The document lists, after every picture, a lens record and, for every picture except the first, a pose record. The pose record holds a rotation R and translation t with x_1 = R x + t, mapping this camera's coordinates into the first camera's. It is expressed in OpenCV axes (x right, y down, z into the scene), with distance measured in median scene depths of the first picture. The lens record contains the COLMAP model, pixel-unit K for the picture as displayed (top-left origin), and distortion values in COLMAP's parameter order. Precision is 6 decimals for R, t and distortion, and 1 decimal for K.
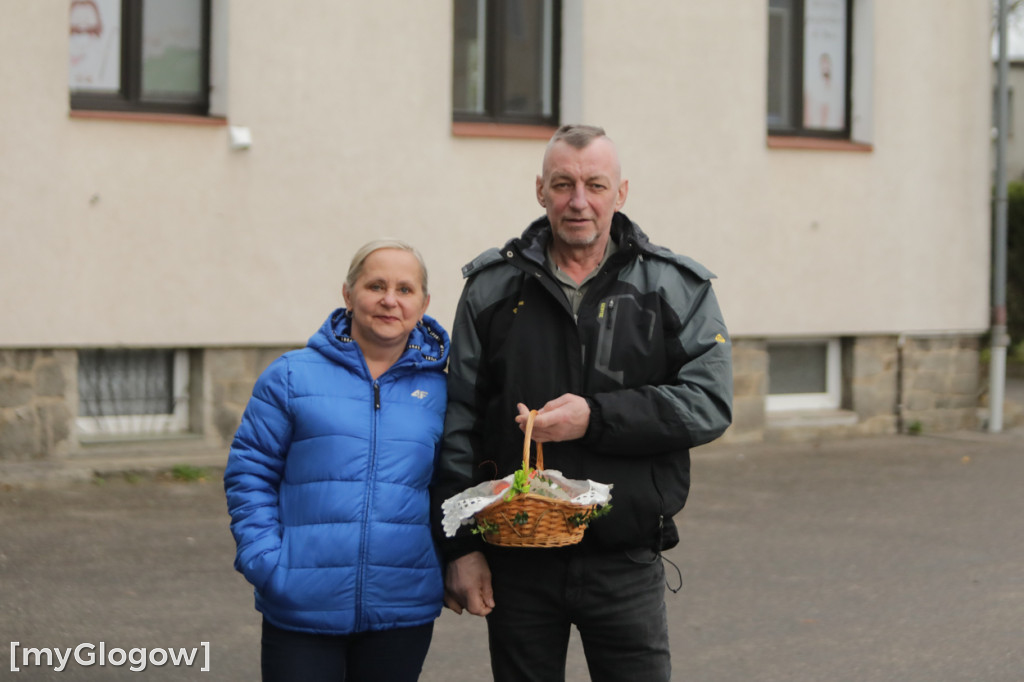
lens RADIAL K [[3337.1, 0, 512.0], [0, 3337.1, 341.0], [0, 0, 1]] dist [0.102108, -15.793101]
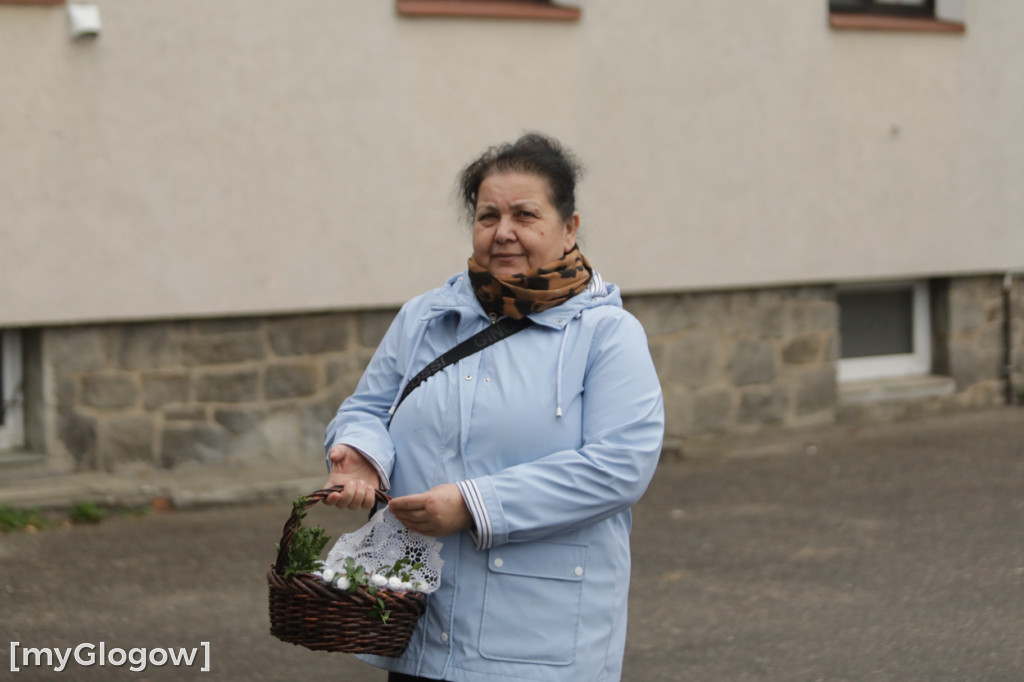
lens RADIAL K [[3122.6, 0, 512.0], [0, 3122.6, 341.0], [0, 0, 1]] dist [-0.191906, -1.785035]
pose [[0.999522, -0.030898, -0.000407, 0.003998], [0.030900, 0.999336, 0.019299, -0.003832], [-0.000189, -0.019303, 0.999814, 0.300420]]
